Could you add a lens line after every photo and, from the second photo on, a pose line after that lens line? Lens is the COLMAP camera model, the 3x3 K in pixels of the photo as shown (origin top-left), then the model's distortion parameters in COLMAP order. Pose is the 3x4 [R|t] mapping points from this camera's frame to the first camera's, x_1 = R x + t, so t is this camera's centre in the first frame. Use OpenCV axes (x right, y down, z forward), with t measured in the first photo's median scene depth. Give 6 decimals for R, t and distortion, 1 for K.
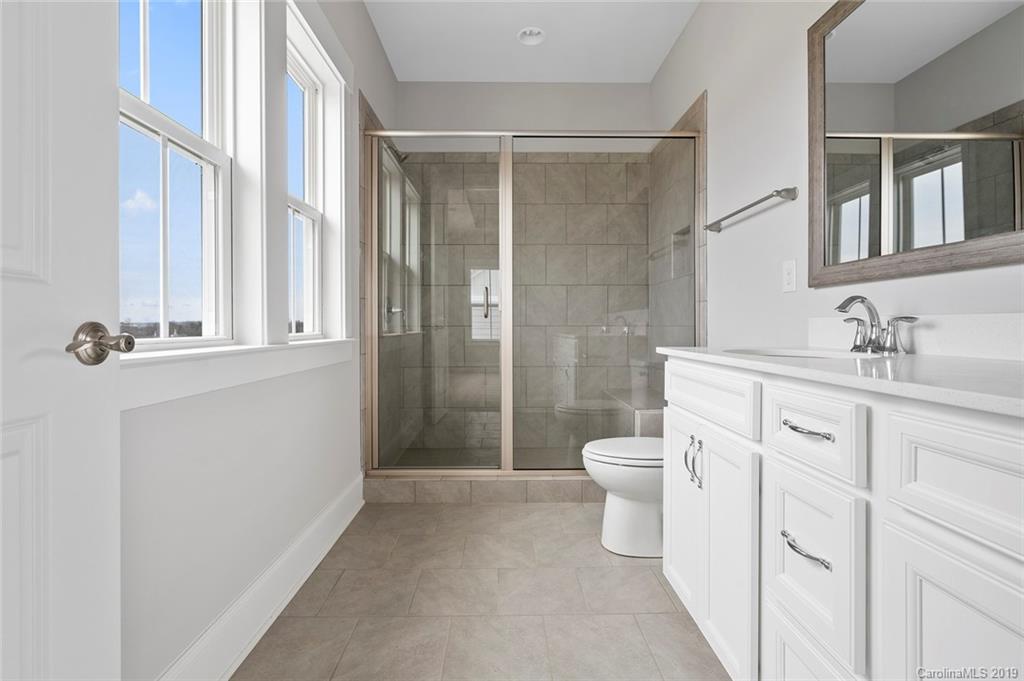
lens RADIAL K [[465.9, 0, 510.3], [0, 465.9, 326.6], [0, 0, 1]] dist [-0.000523, 0.000376]
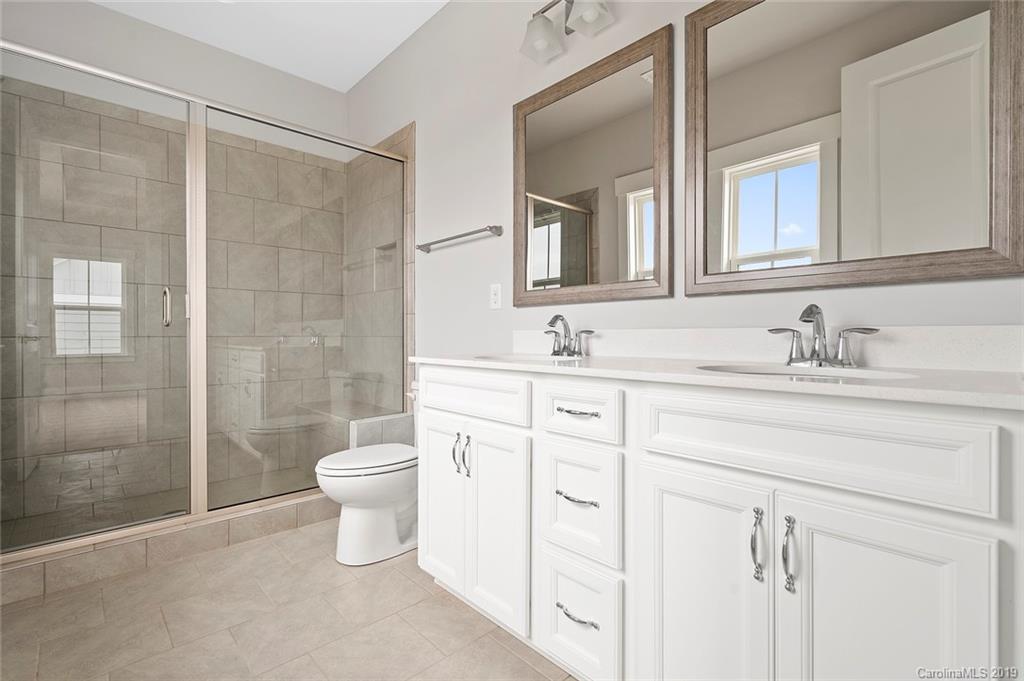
lens RADIAL K [[465.2, 0, 508.3], [0, 465.2, 338.4], [0, 0, 1]] dist [-0.000292, 0.000498]
pose [[0.750085, -0.004346, 0.661328, -0.144765], [0.001725, 0.999988, 0.004616, -0.001566], [-0.661340, -0.002322, 0.750083, 0.032503]]
